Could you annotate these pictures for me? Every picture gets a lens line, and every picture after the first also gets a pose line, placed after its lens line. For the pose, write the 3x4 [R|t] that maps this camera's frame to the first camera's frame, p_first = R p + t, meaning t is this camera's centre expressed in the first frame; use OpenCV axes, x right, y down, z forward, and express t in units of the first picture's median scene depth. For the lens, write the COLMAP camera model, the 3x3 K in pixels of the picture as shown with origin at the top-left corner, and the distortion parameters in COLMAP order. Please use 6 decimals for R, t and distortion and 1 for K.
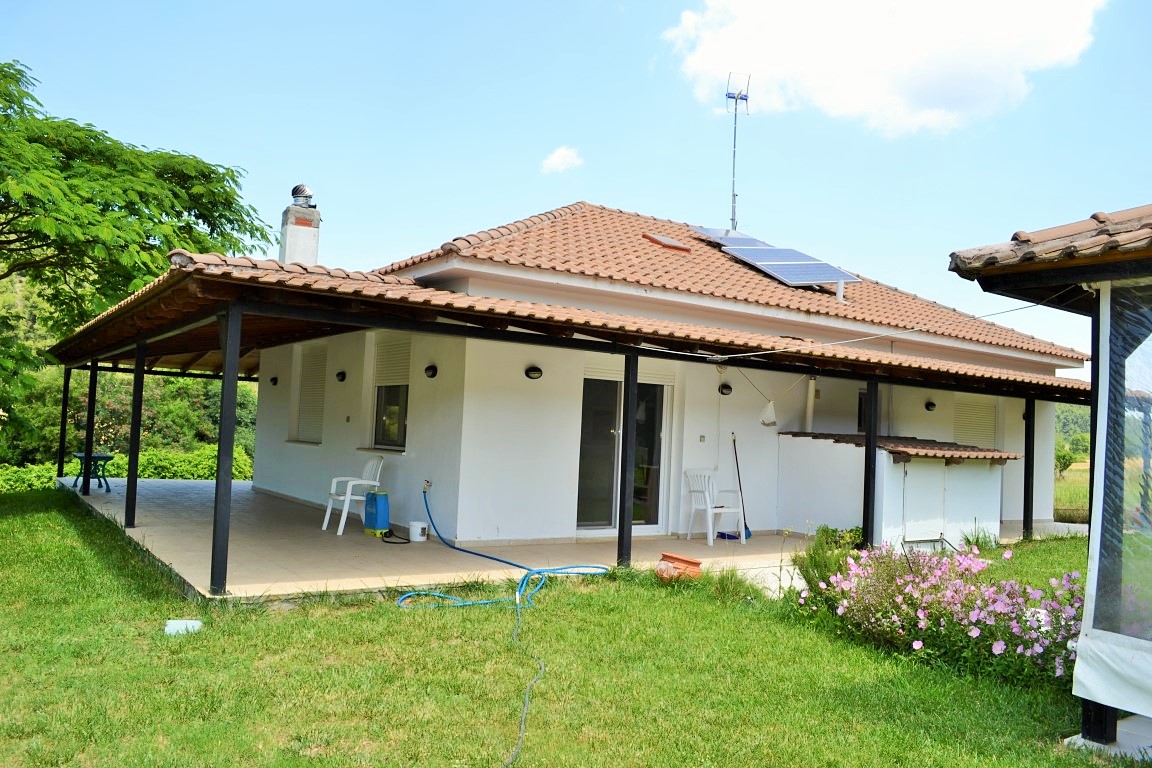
lens RADIAL K [[900.7, 0, 572.6], [0, 900.7, 385.6], [0, 0, 1]] dist [-0.058509, -0.002697]
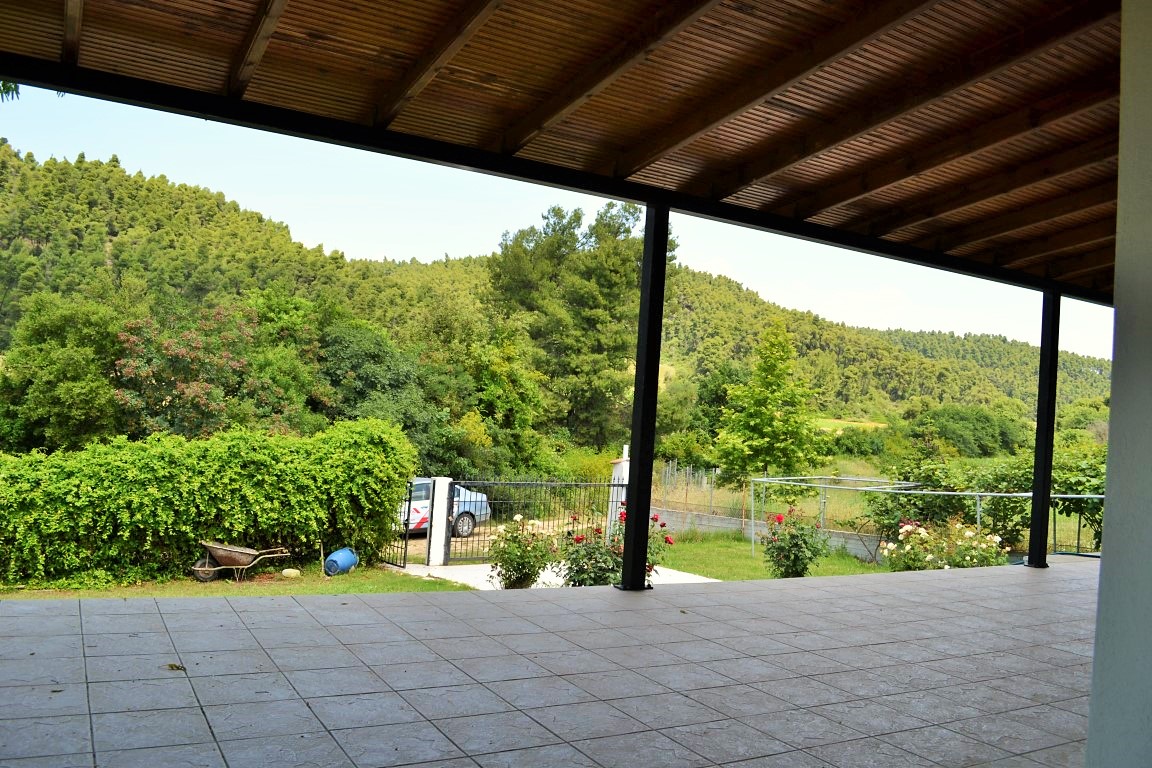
lens RADIAL K [[900.7, 0, 579.2], [0, 900.7, 384.4], [0, 0, 1]] dist [-0.058509, -0.002697]
pose [[0.996543, 0.024865, -0.079269, -0.196120], [-0.022814, 0.999384, 0.026678, 0.023280], [0.079884, -0.024777, 0.996496, 0.416358]]
